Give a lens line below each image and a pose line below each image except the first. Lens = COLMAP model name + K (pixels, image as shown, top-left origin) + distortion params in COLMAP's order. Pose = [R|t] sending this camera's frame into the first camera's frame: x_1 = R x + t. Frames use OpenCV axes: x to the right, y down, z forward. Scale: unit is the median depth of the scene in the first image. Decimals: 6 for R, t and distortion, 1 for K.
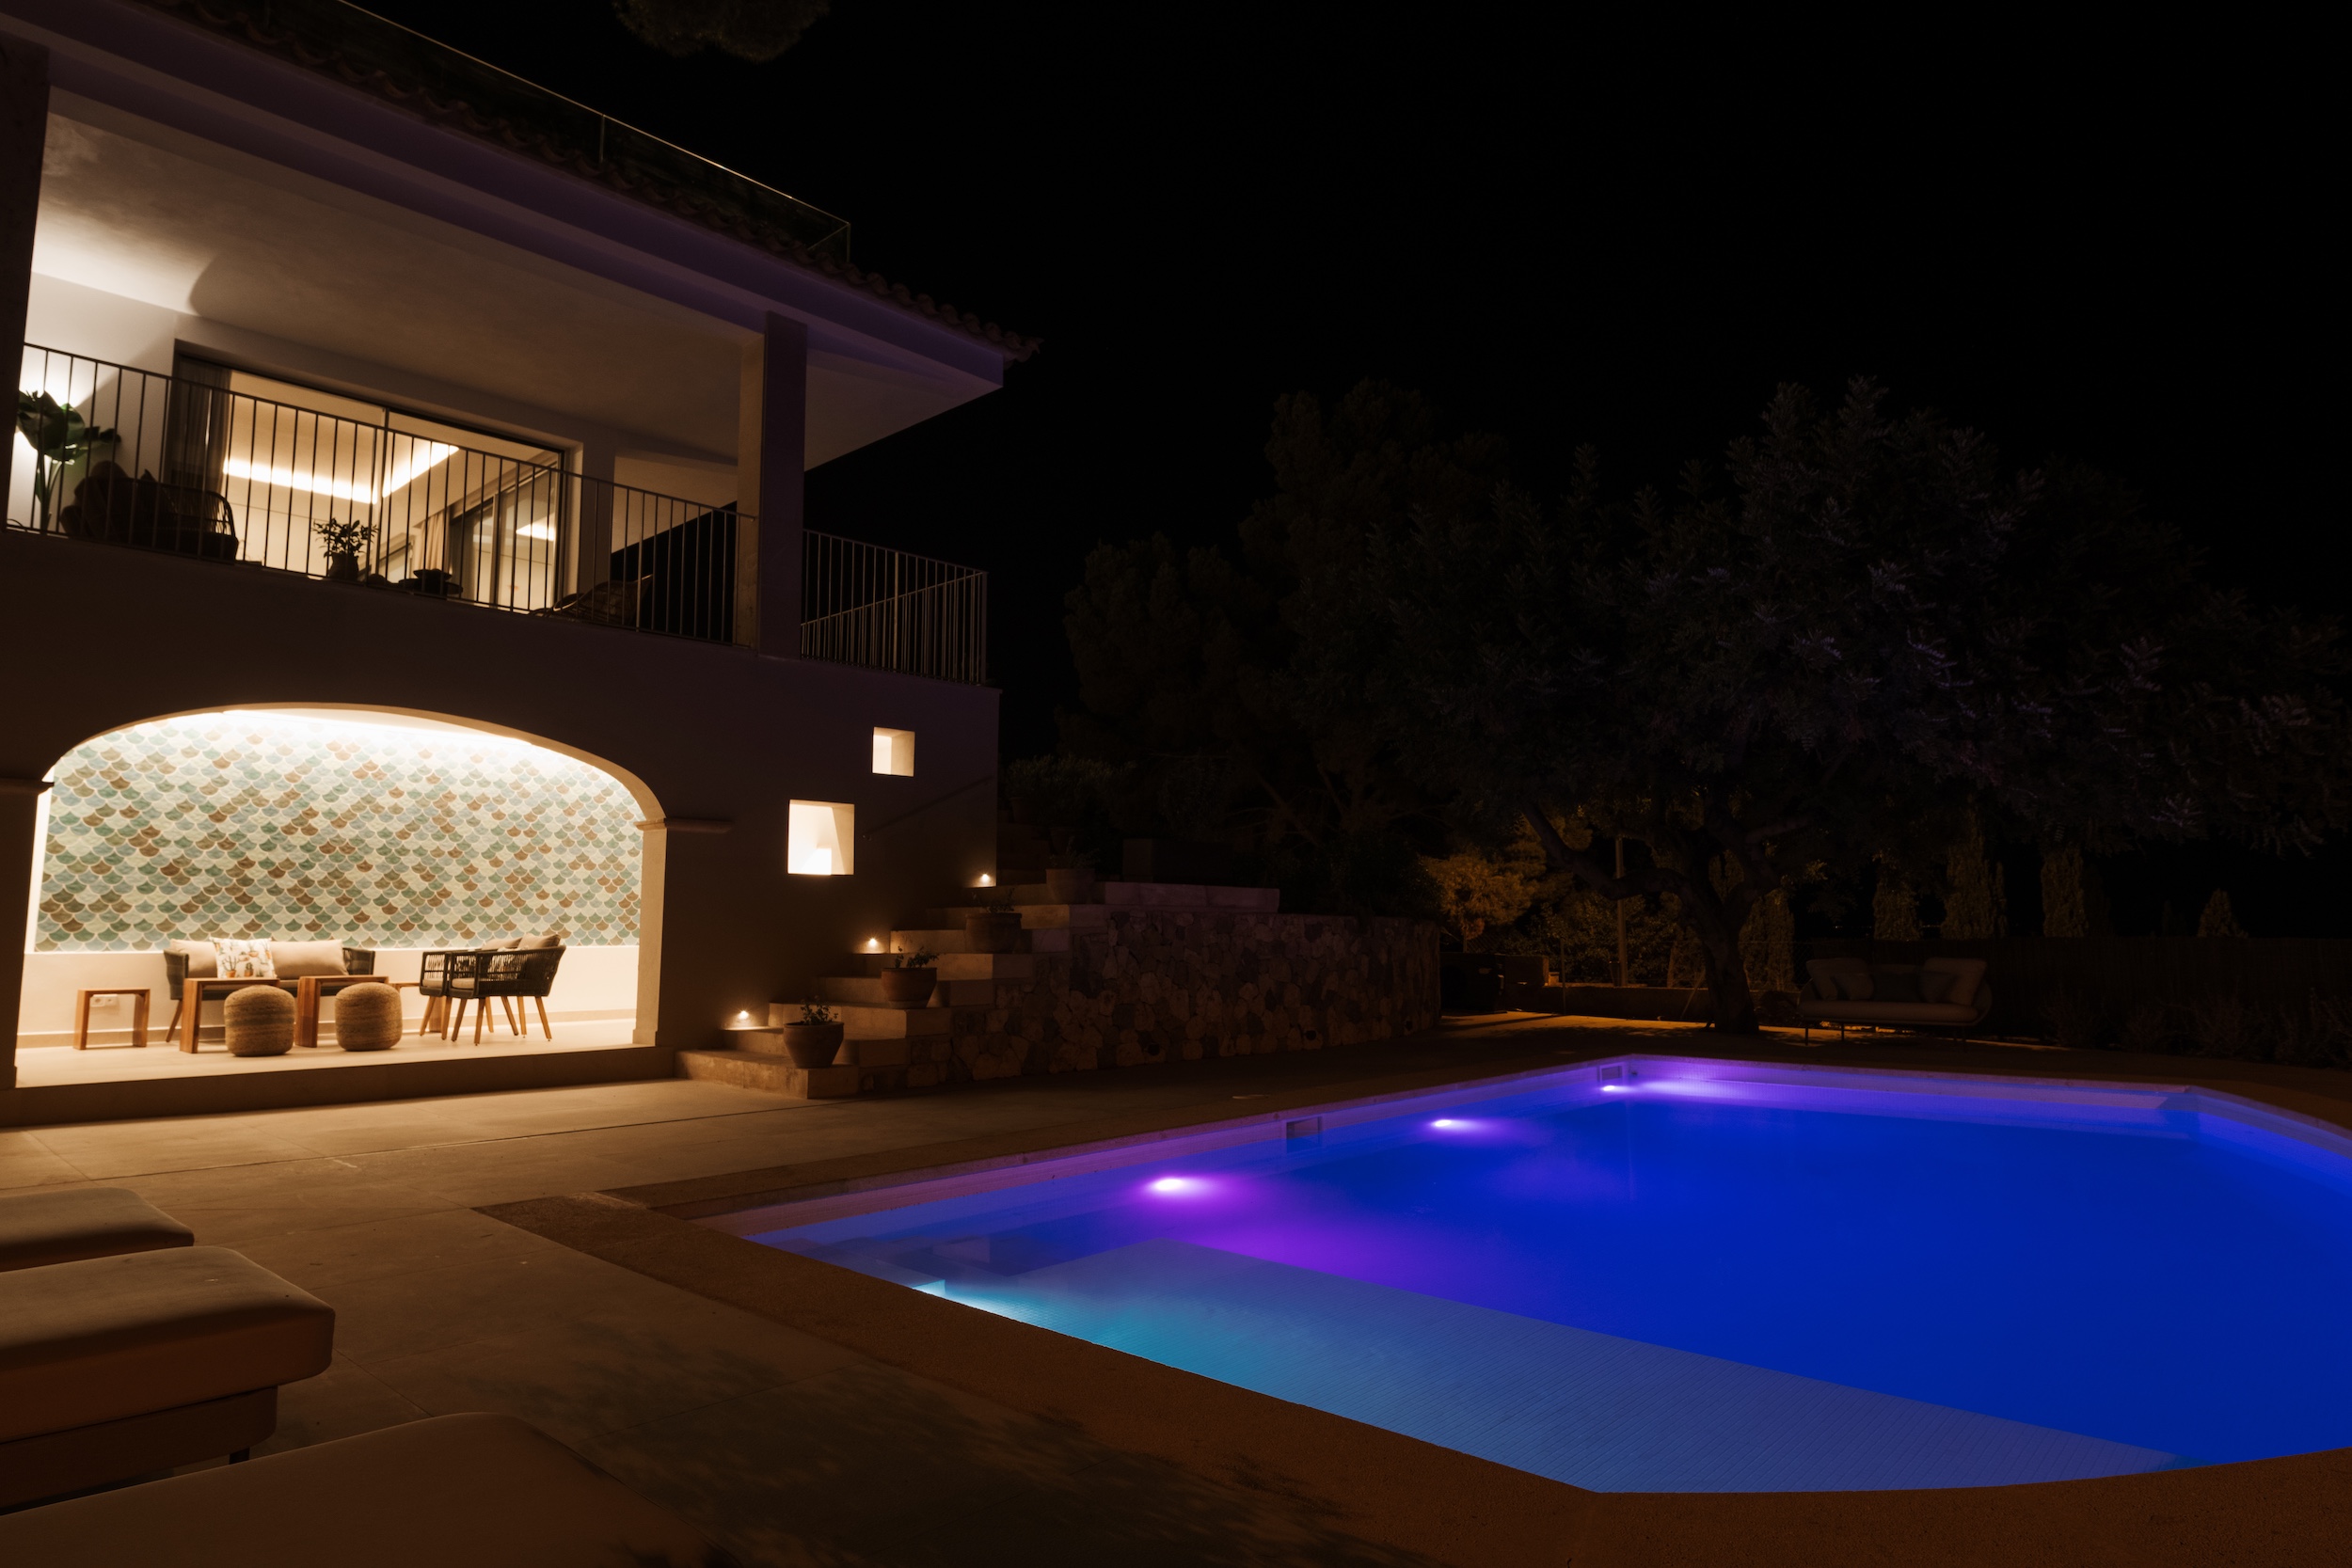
lens RADIAL K [[1351.9, 0, 1176.0], [0, 1351.9, 784.0], [0, 0, 1]] dist [-0.008994, -0.005469]
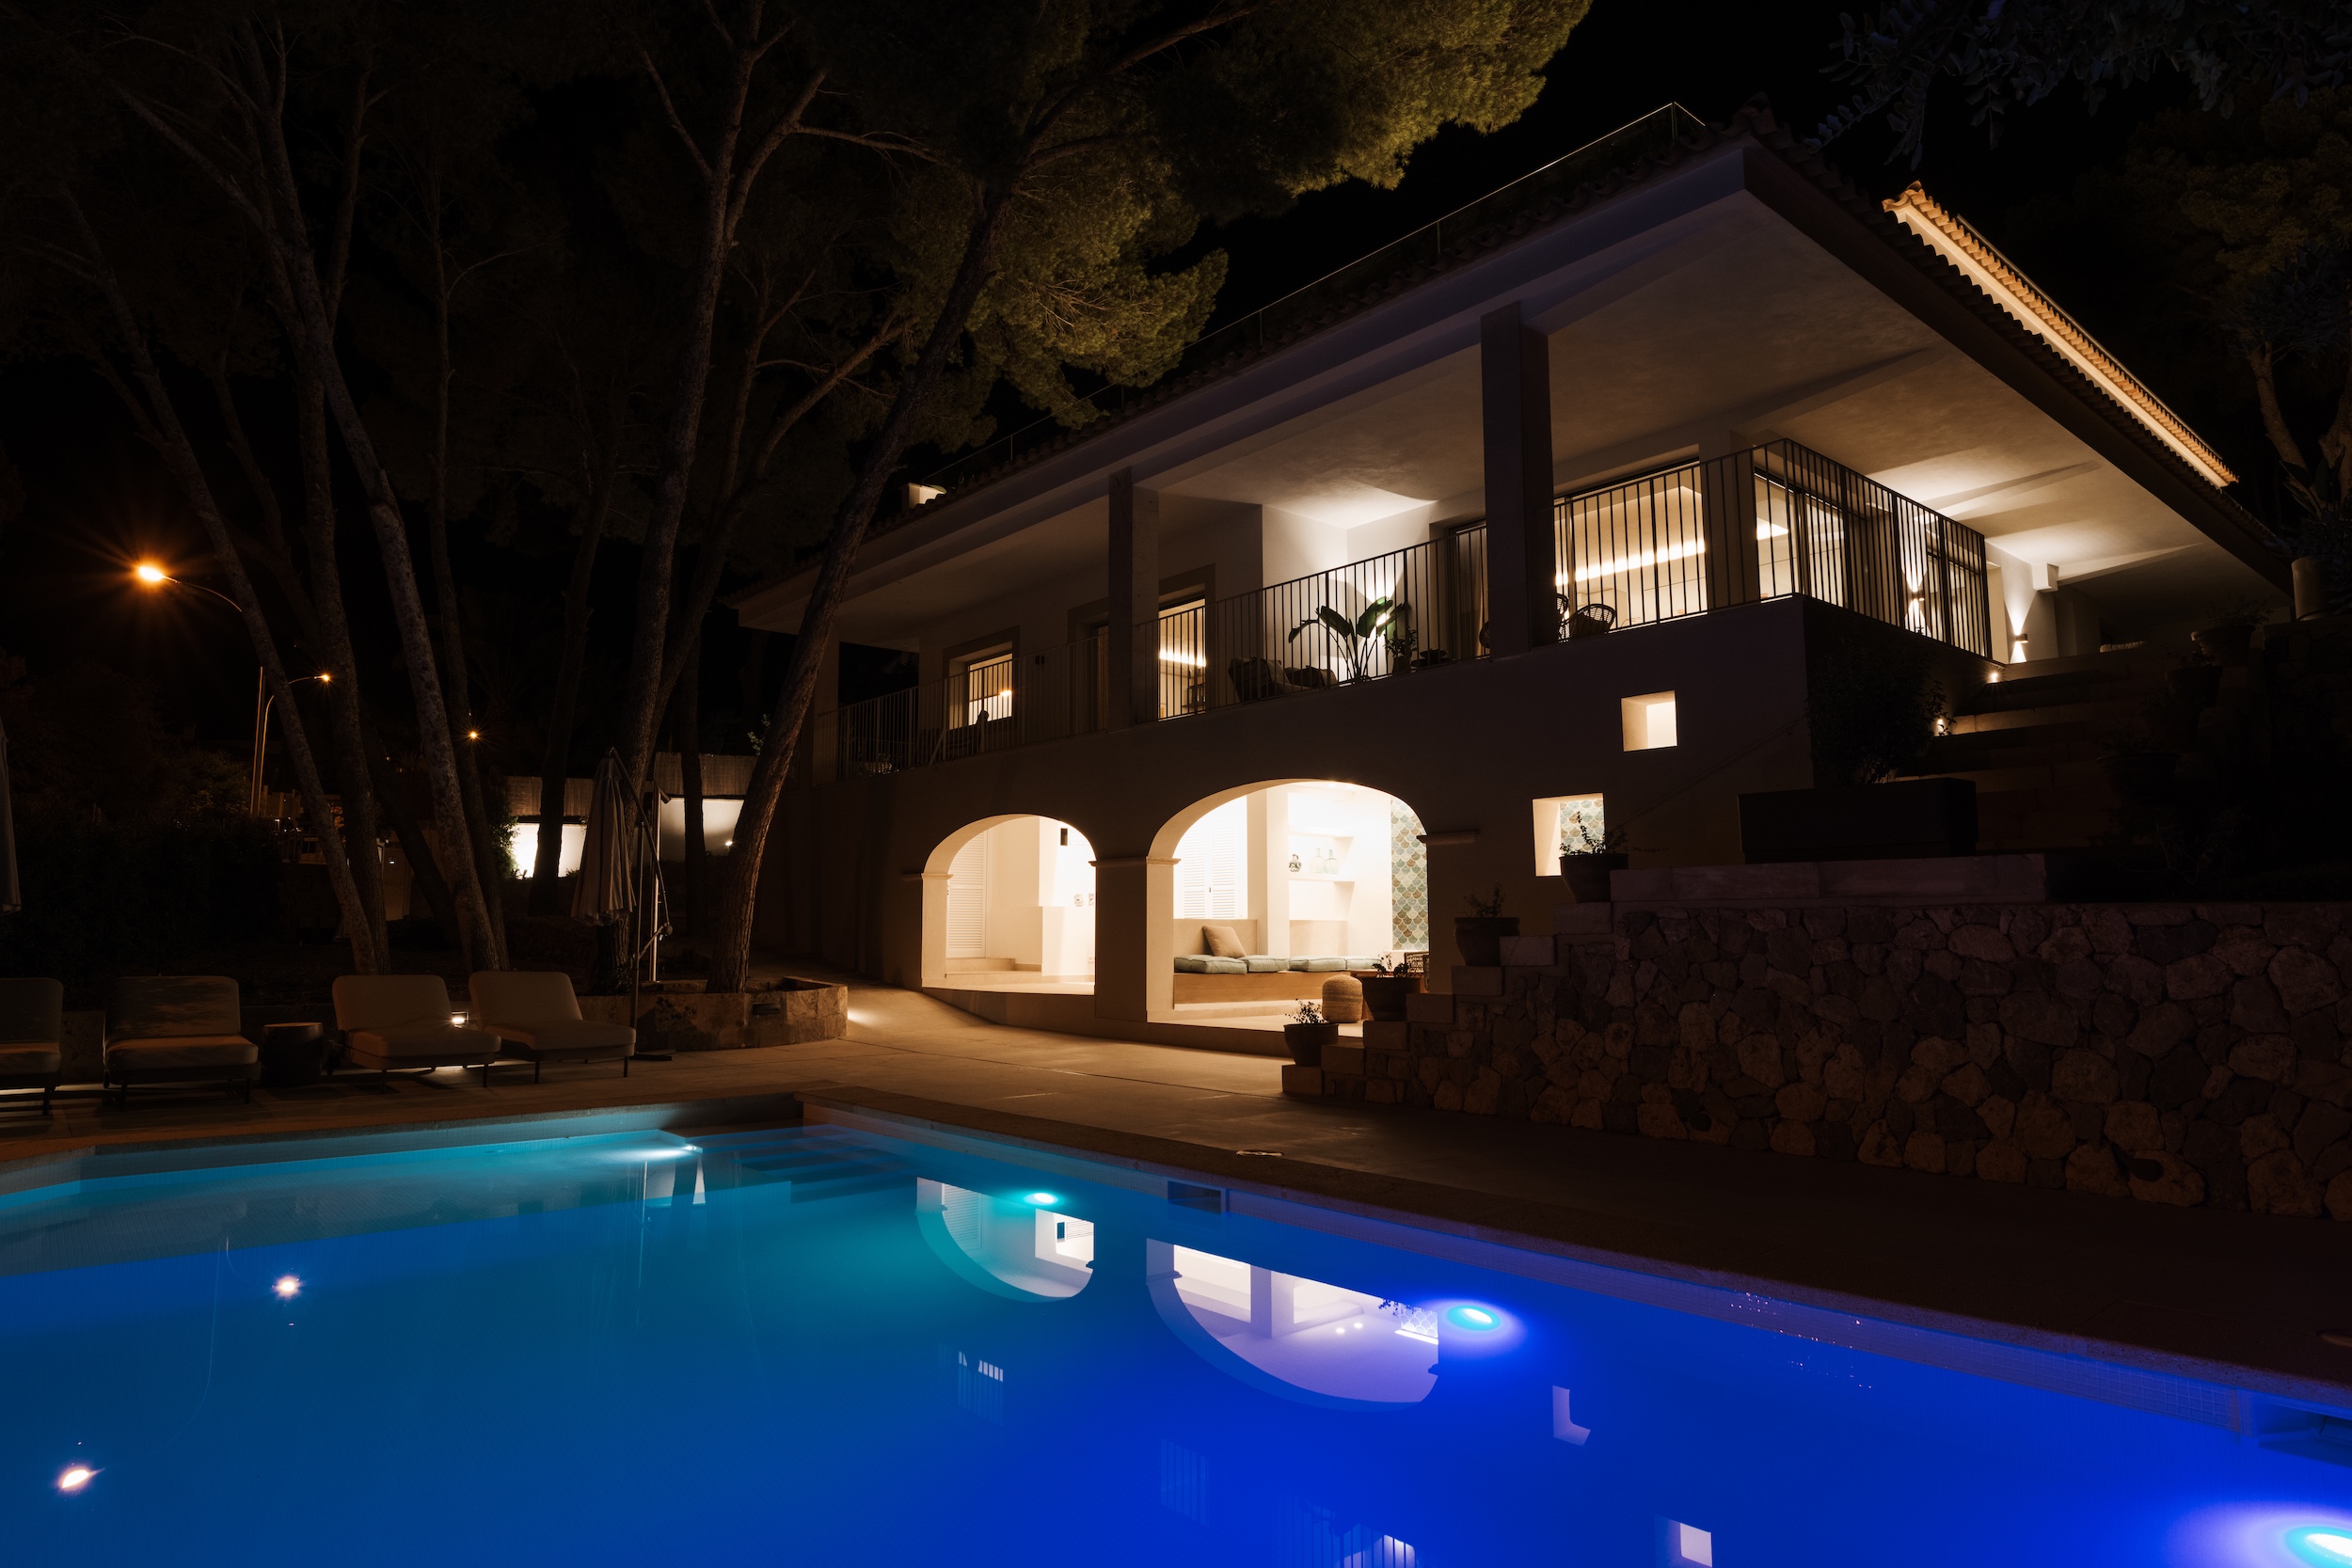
lens RADIAL K [[1351.9, 0, 1176.0], [0, 1351.9, 784.0], [0, 0, 1]] dist [-0.008994, -0.005469]
pose [[-0.118402, -0.107893, -0.987087, 0.659191], [0.110751, 0.986442, -0.121107, 0.084685], [0.986770, -0.123660, -0.104848, 0.819672]]
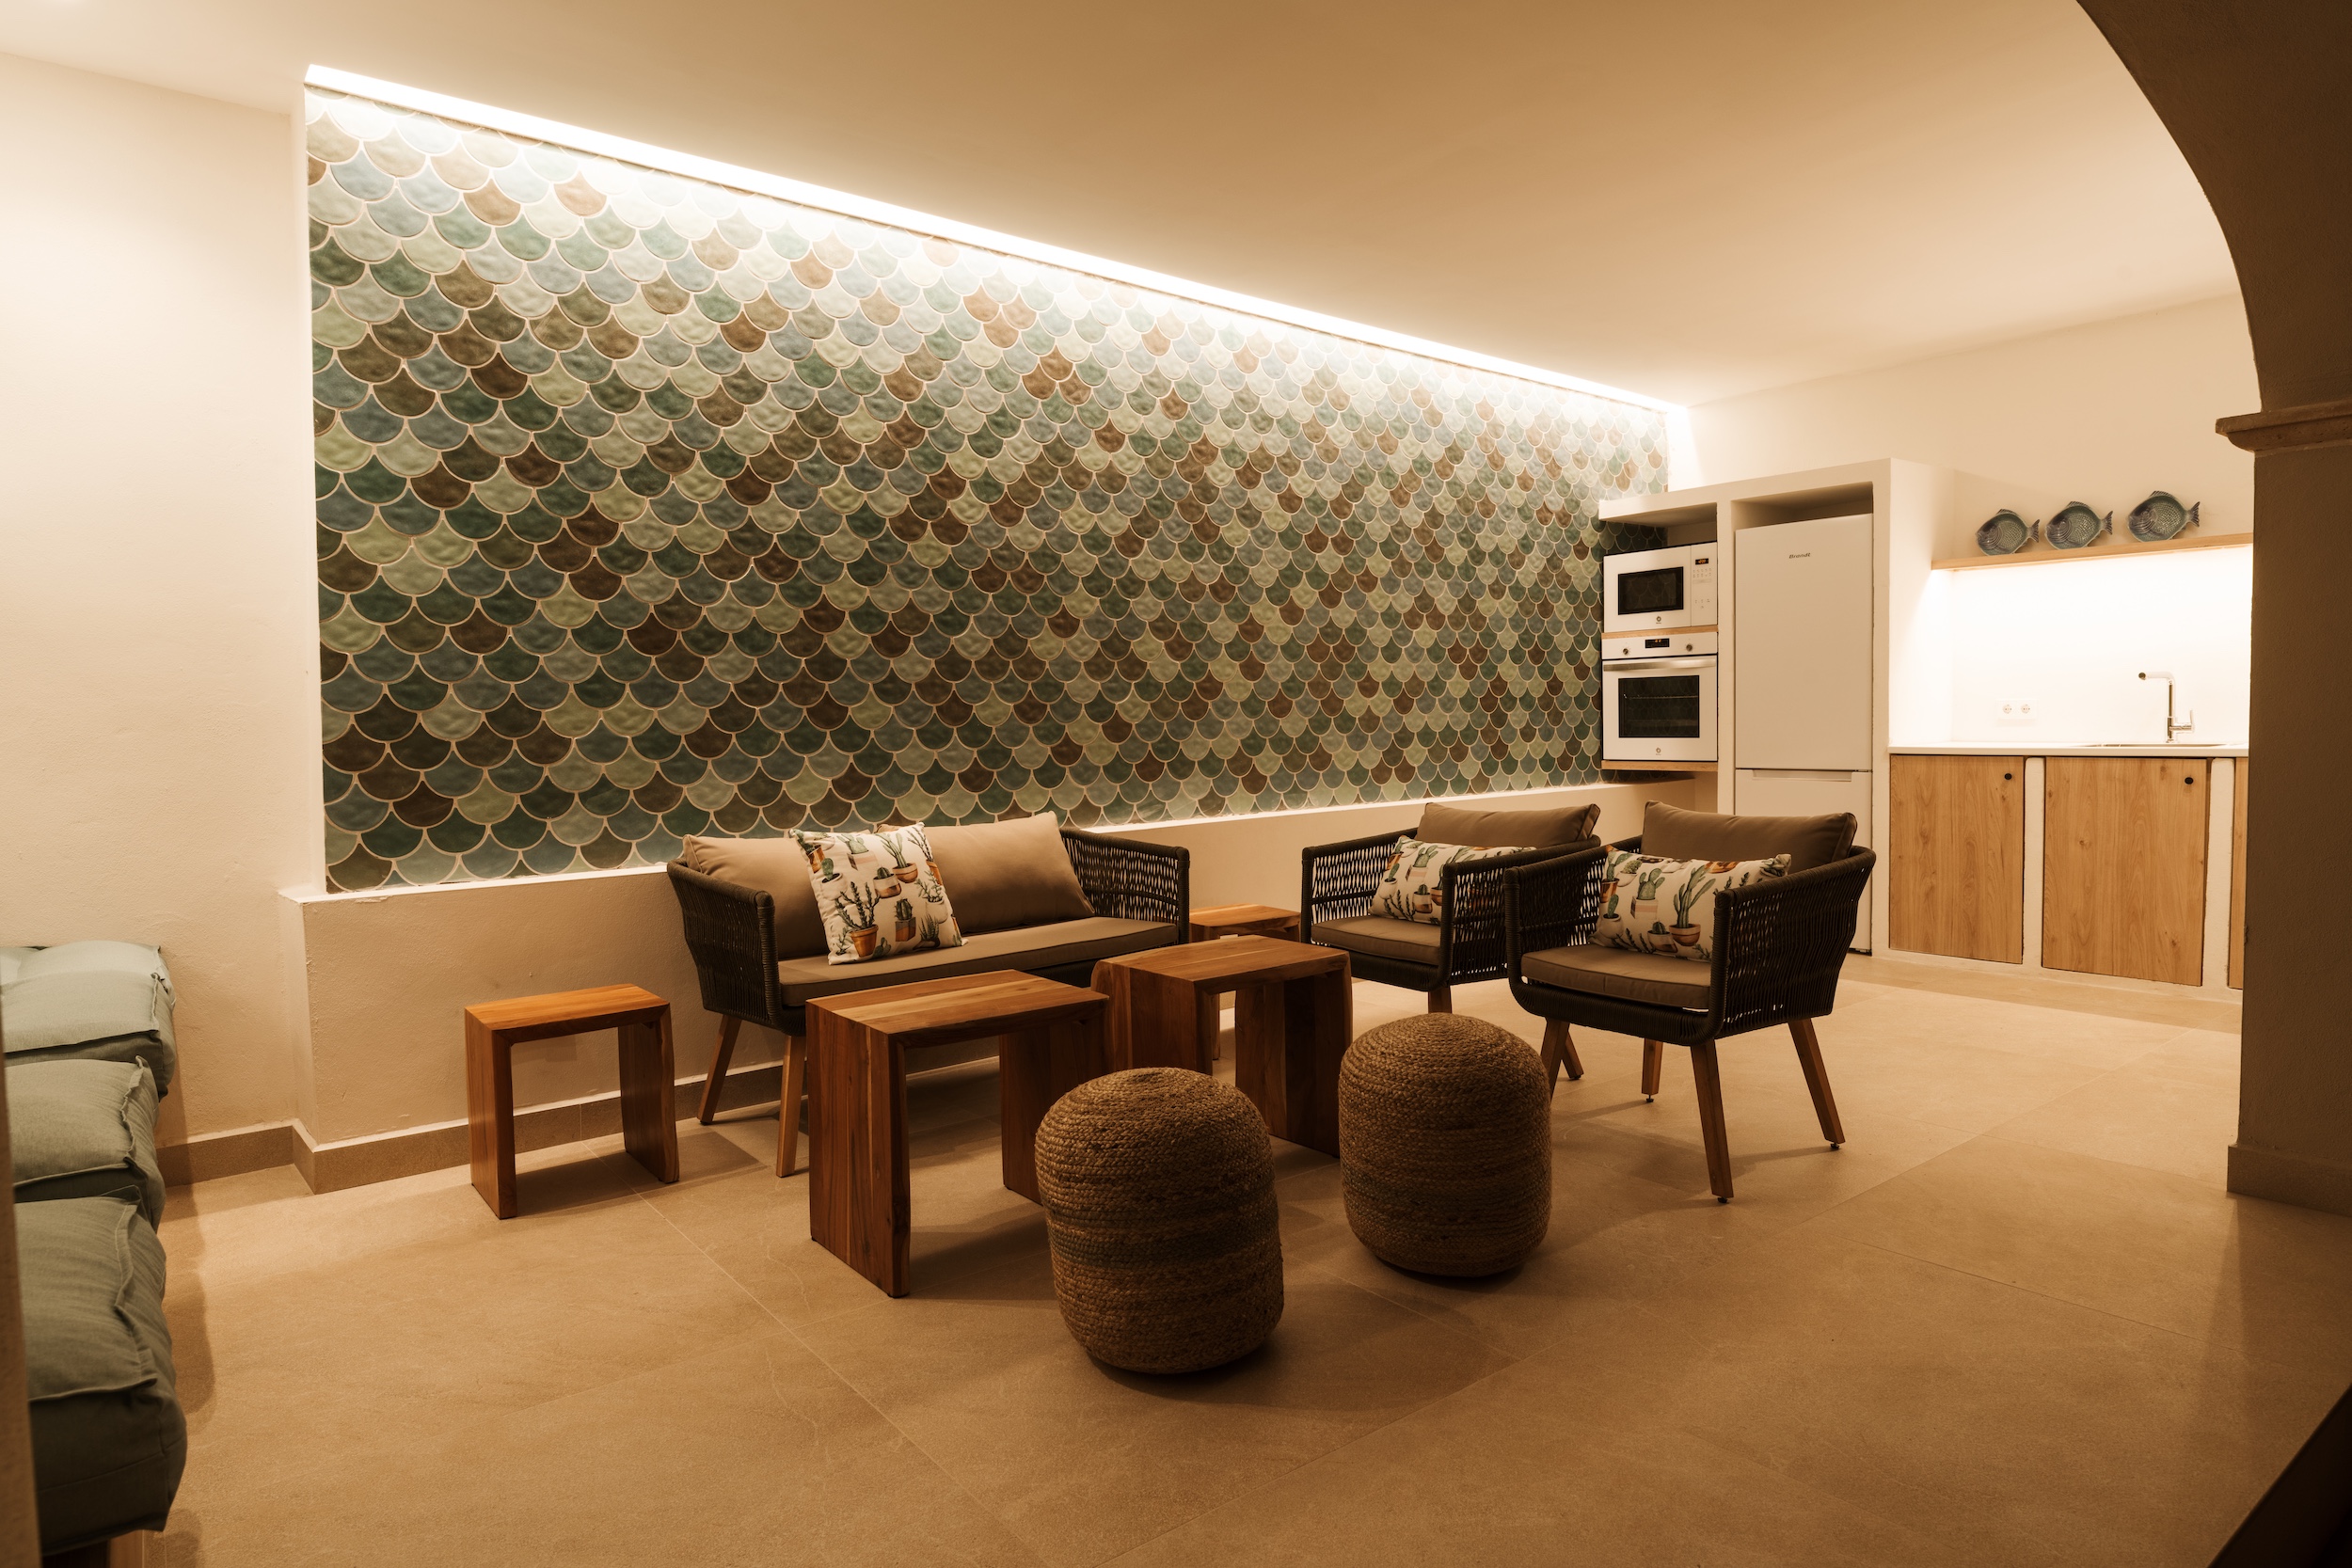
lens RADIAL K [[1351.9, 0, 1176.0], [0, 1351.9, 784.0], [0, 0, 1]] dist [-0.008994, -0.005469]
pose [[0.987337, -0.007106, -0.158476, -0.519721], [0.032569, 0.986795, 0.158664, 0.047034], [0.155256, -0.161816, 0.974531, 0.624576]]
